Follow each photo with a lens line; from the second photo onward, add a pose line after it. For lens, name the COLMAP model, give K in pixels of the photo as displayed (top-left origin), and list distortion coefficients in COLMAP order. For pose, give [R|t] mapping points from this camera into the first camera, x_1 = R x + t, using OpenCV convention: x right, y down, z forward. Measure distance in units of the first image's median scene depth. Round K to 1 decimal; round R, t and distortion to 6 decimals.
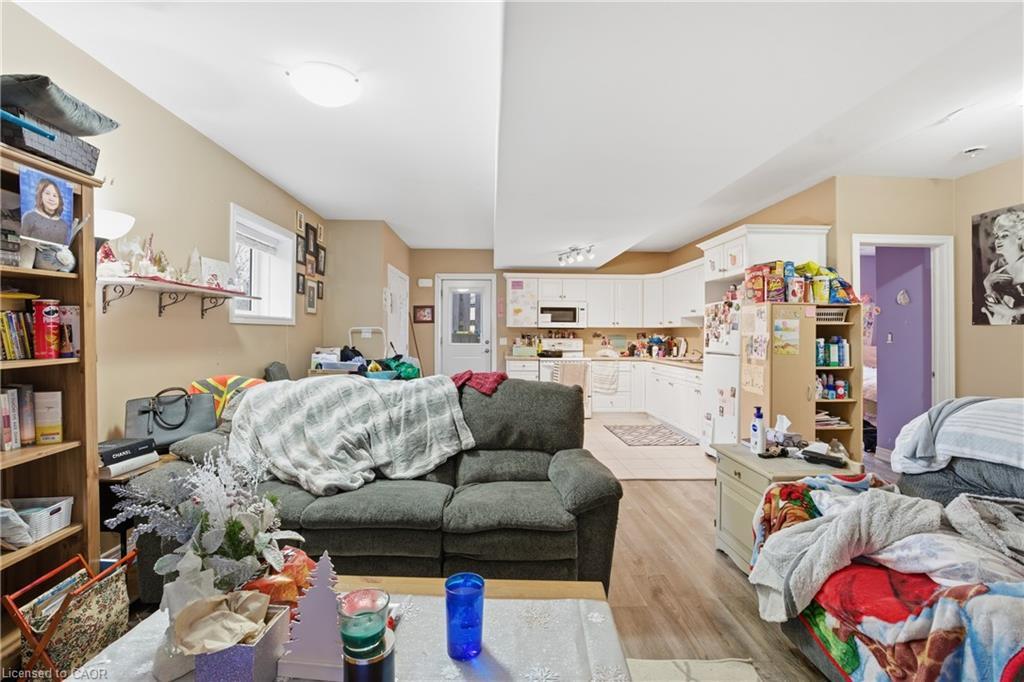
lens RADIAL K [[442.1, 0, 509.9], [0, 442.1, 335.8], [0, 0, 1]] dist [-0.014976, 0.002224]
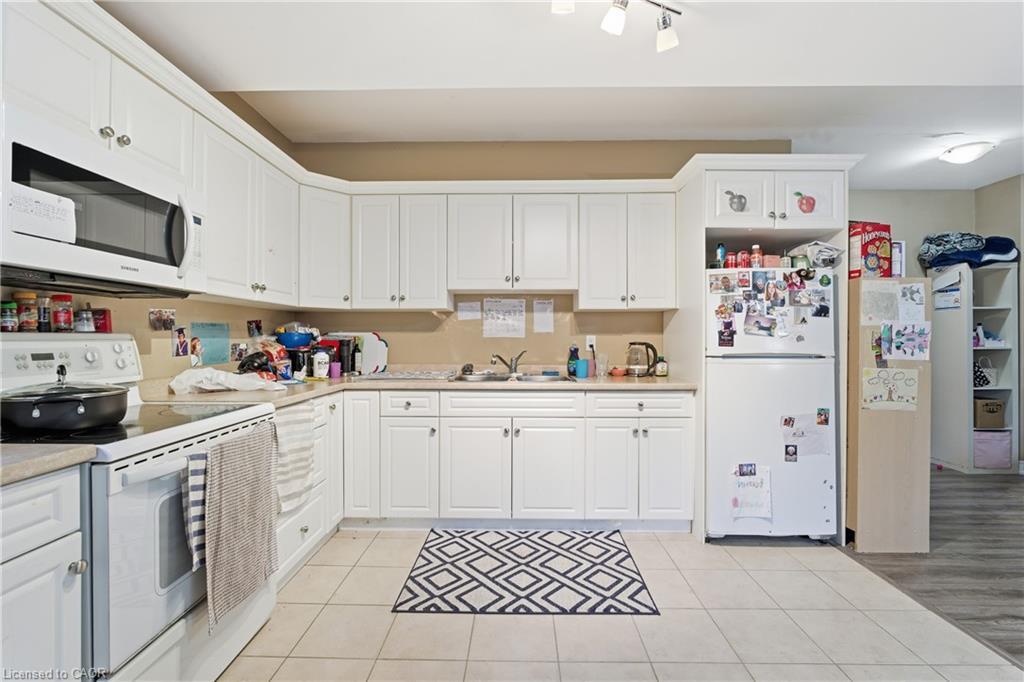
lens RADIAL K [[442.1, 0, 511.4], [0, 442.1, 337.5], [0, 0, 1]] dist [-0.014976, 0.002224]
pose [[0.064793, -0.002401, 0.997896, -0.099620], [0.001659, 0.999996, 0.002298, 0.010332], [-0.997897, 0.001507, 0.064796, 1.009629]]
